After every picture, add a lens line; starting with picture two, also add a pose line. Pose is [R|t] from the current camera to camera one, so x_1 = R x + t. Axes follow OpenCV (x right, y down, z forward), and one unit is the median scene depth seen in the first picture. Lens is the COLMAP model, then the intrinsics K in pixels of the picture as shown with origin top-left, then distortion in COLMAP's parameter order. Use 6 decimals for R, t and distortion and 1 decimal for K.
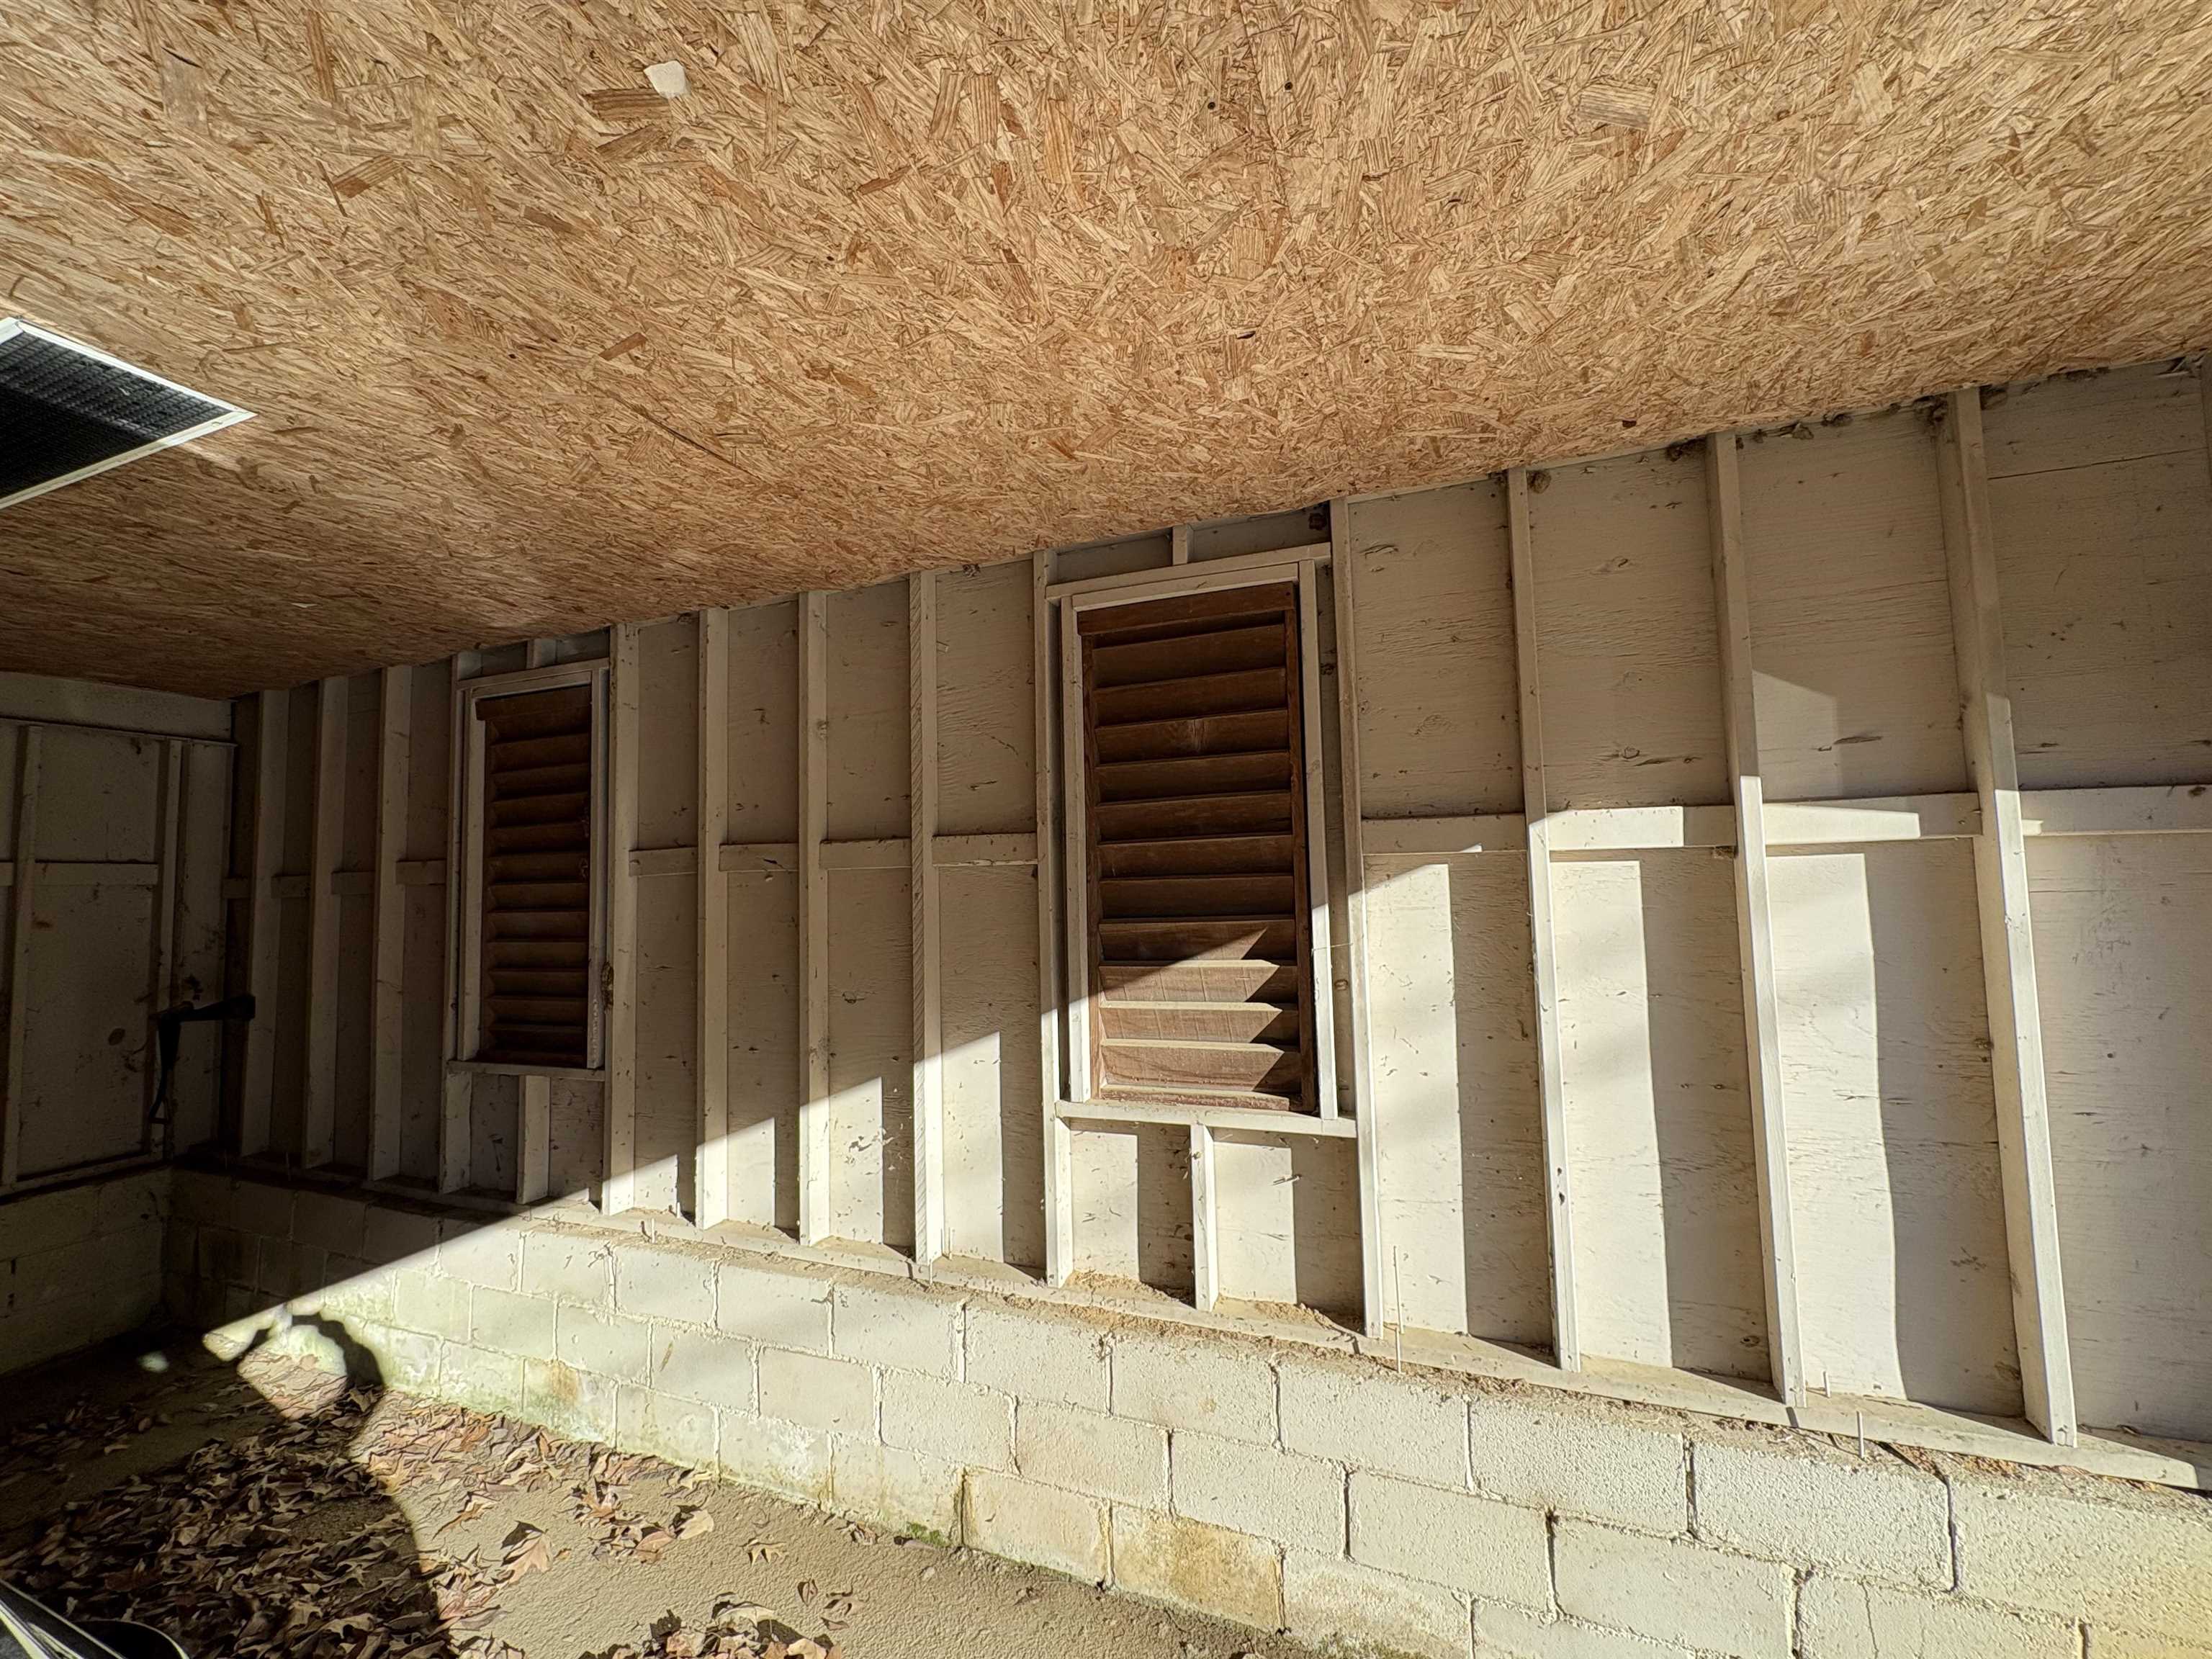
lens RADIAL K [[878.5, 0, 1108.9], [0, 878.5, 823.6], [0, 0, 1]] dist [-0.000755, -0.000097]
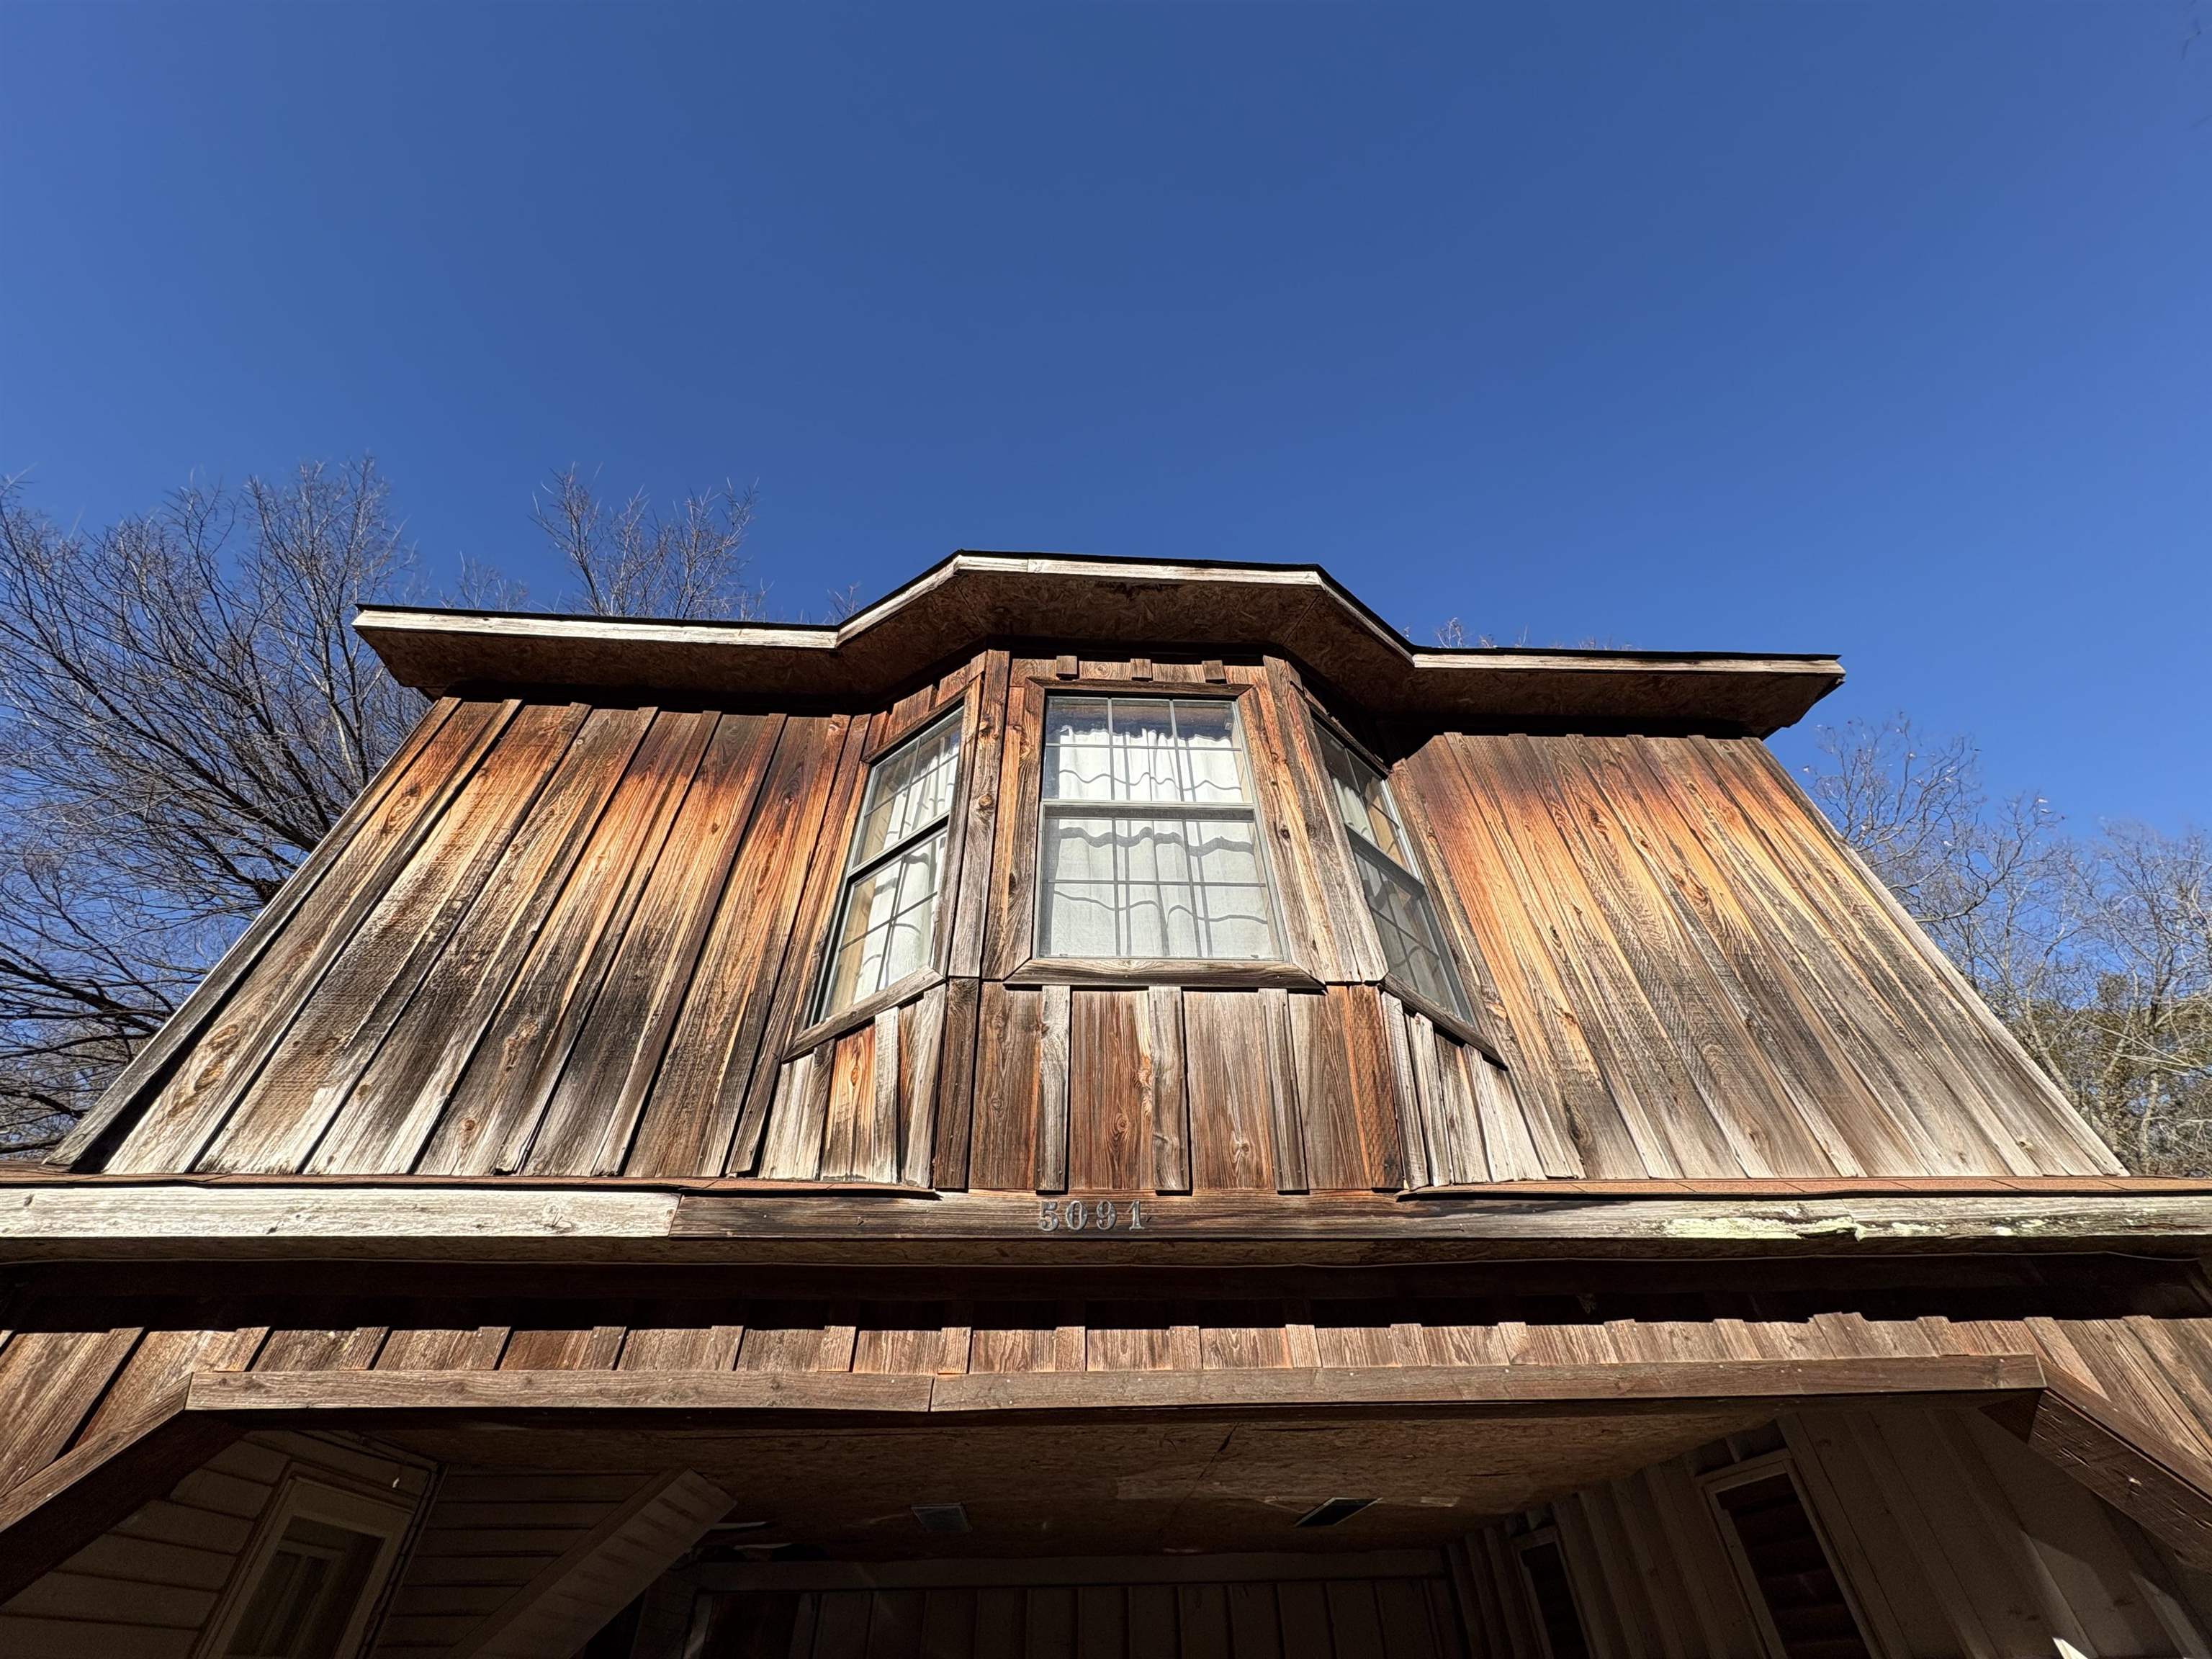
lens RADIAL K [[878.5, 0, 1108.9], [0, 878.5, 823.6], [0, 0, 1]] dist [-0.000755, -0.000097]
pose [[0.412706, -0.629458, -0.658374, 1.350662], [0.074706, 0.743758, -0.664262, -0.147023], [0.907795, 0.224961, 0.353978, -0.957873]]
